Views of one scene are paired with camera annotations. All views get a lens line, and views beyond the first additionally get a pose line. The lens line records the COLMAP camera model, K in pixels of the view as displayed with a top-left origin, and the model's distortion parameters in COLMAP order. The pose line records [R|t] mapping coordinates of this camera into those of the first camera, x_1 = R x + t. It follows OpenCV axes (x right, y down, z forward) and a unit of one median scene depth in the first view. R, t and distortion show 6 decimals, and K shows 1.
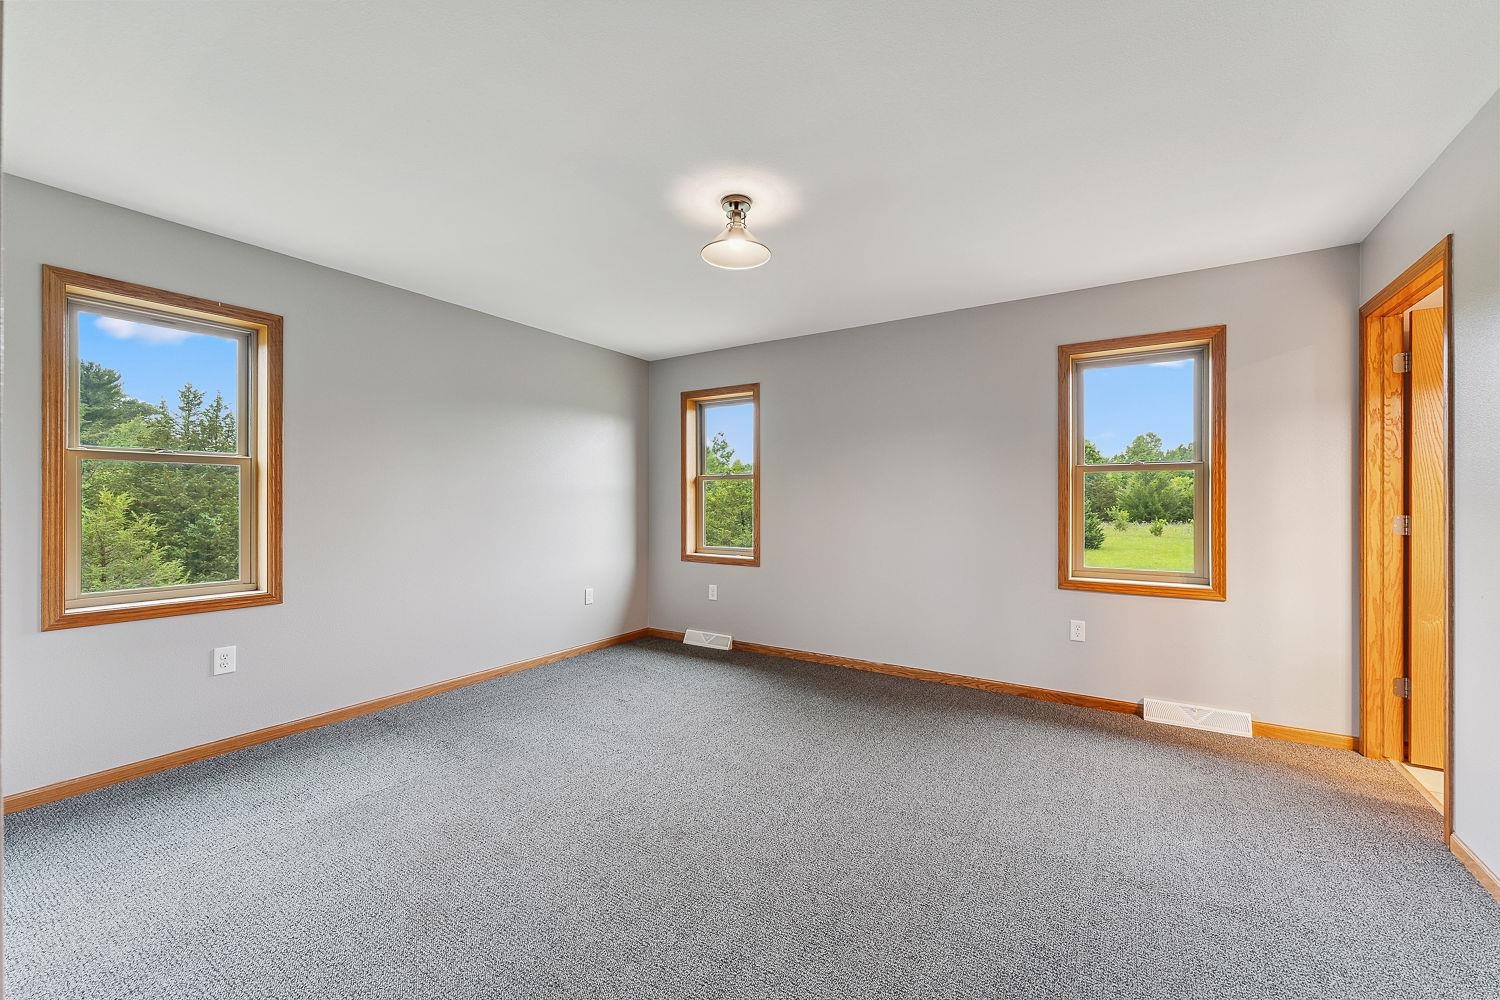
lens RADIAL K [[601.8, 0, 749.2], [0, 601.8, 503.1], [0, 0, 1]] dist [0.001858, 0.000233]
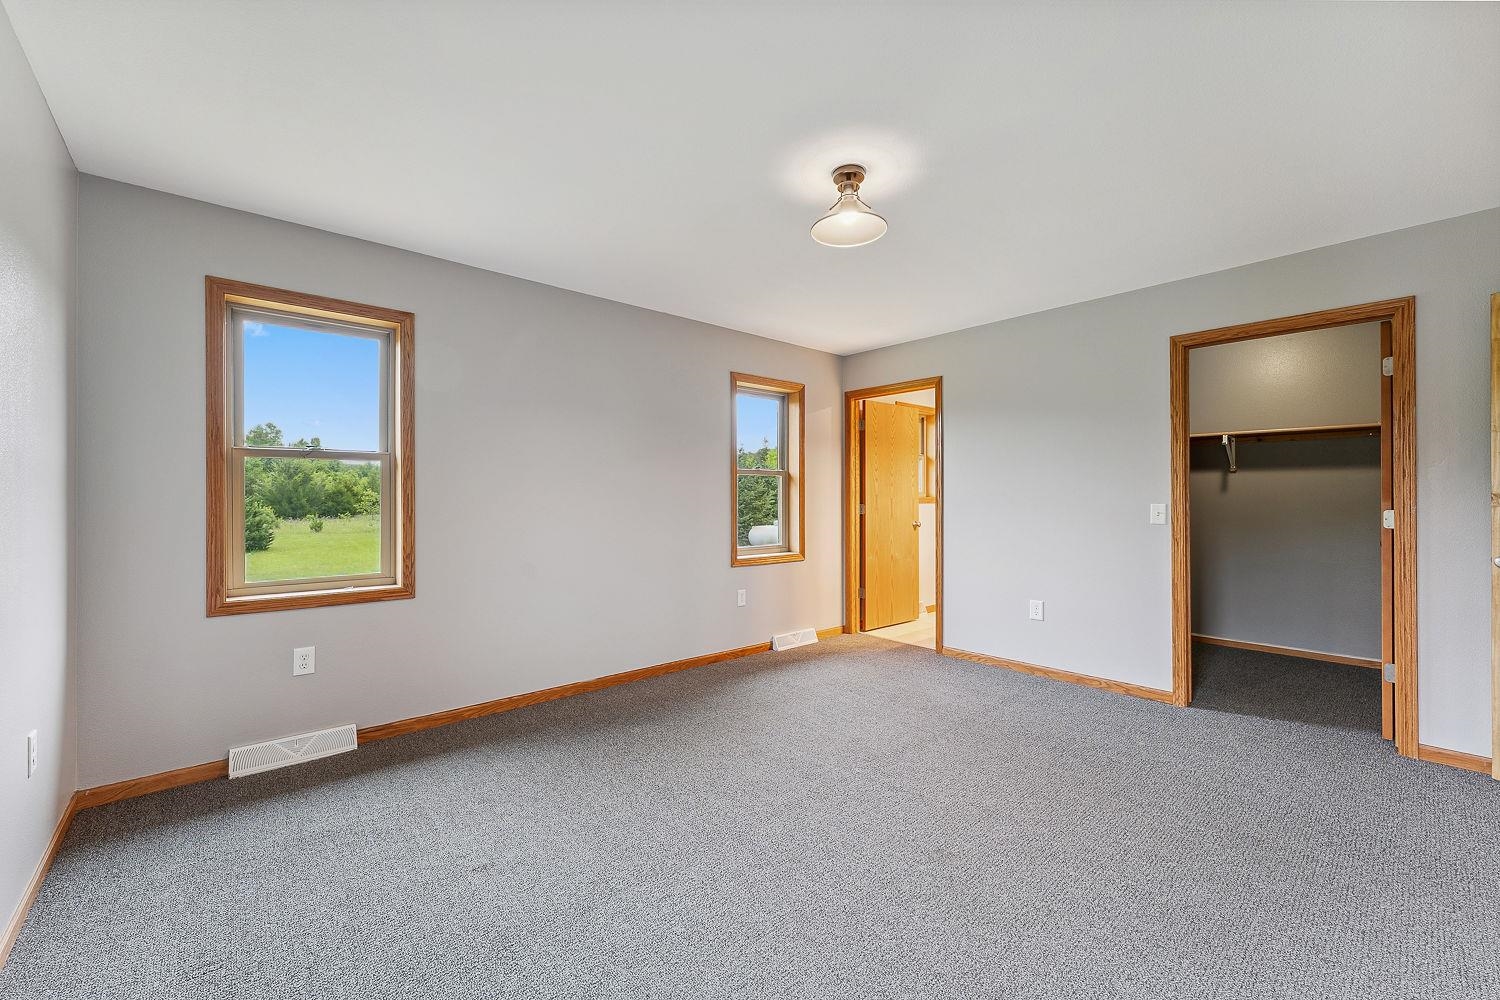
lens RADIAL K [[598.7, 0, 746.2], [0, 598.7, 494.2], [0, 0, 1]] dist [0.002722, 0.000329]
pose [[0.270340, 0.004773, 0.962753, -0.504605], [0.001617, 0.999984, -0.005412, -0.001110], [-0.962763, 0.003020, 0.270328, 0.481415]]
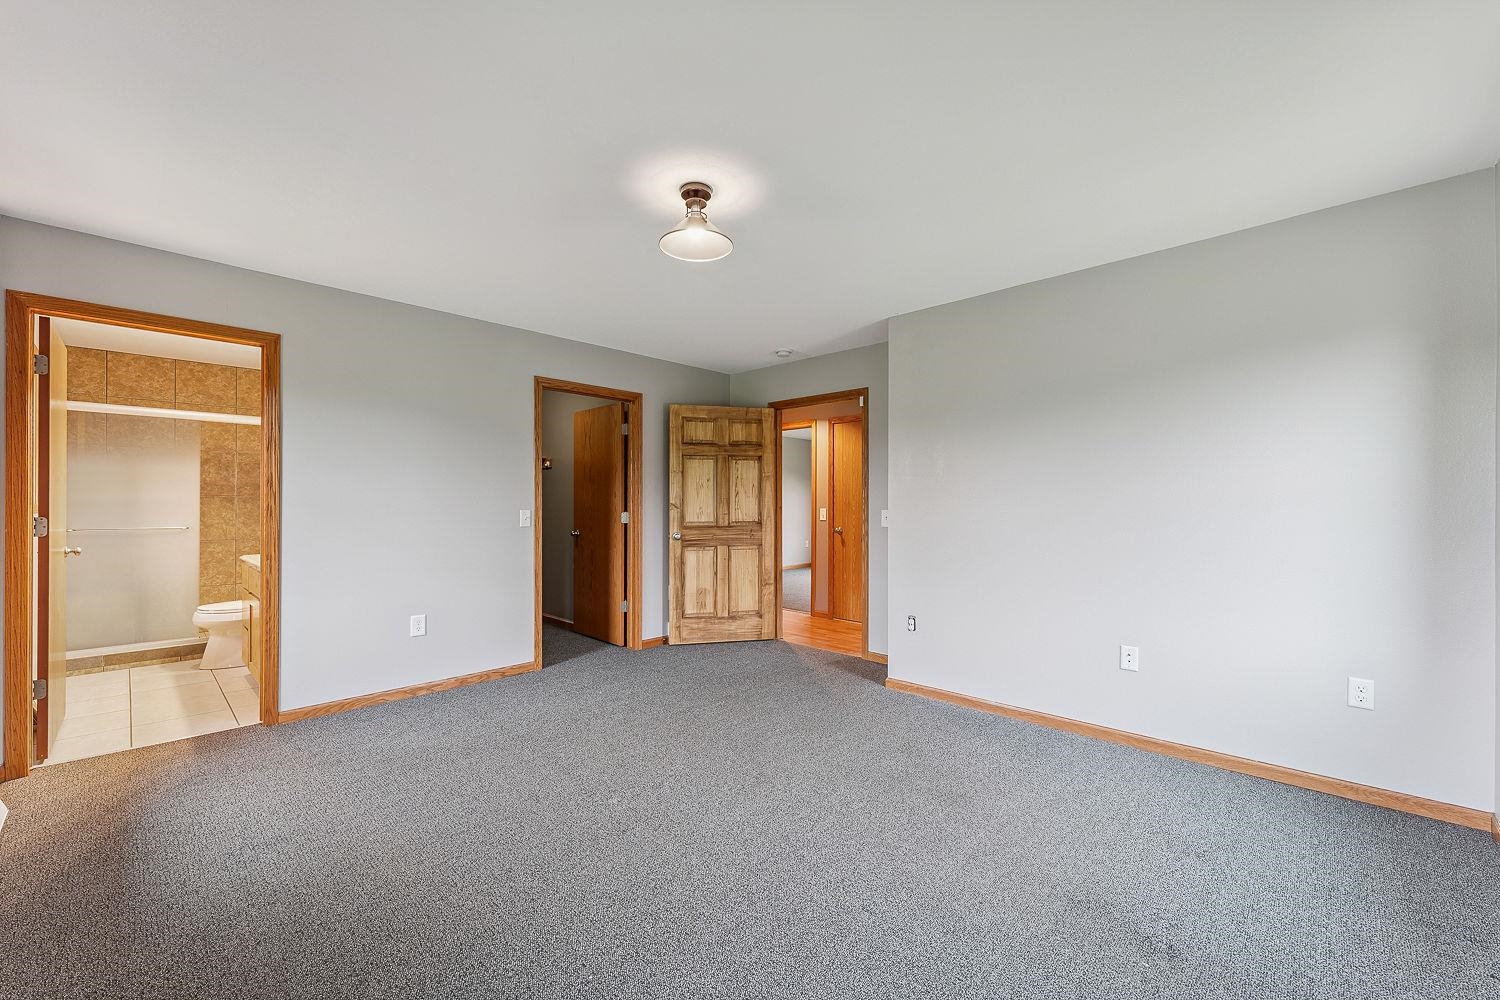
lens RADIAL K [[601.8, 0, 749.2], [0, 601.8, 503.1], [0, 0, 1]] dist [0.001858, 0.000233]
pose [[-0.982354, -0.006160, 0.186928, -0.150388], [-0.006255, 0.999980, 0.000077, -0.005453], [-0.186925, -0.001094, -0.982374, 1.018302]]
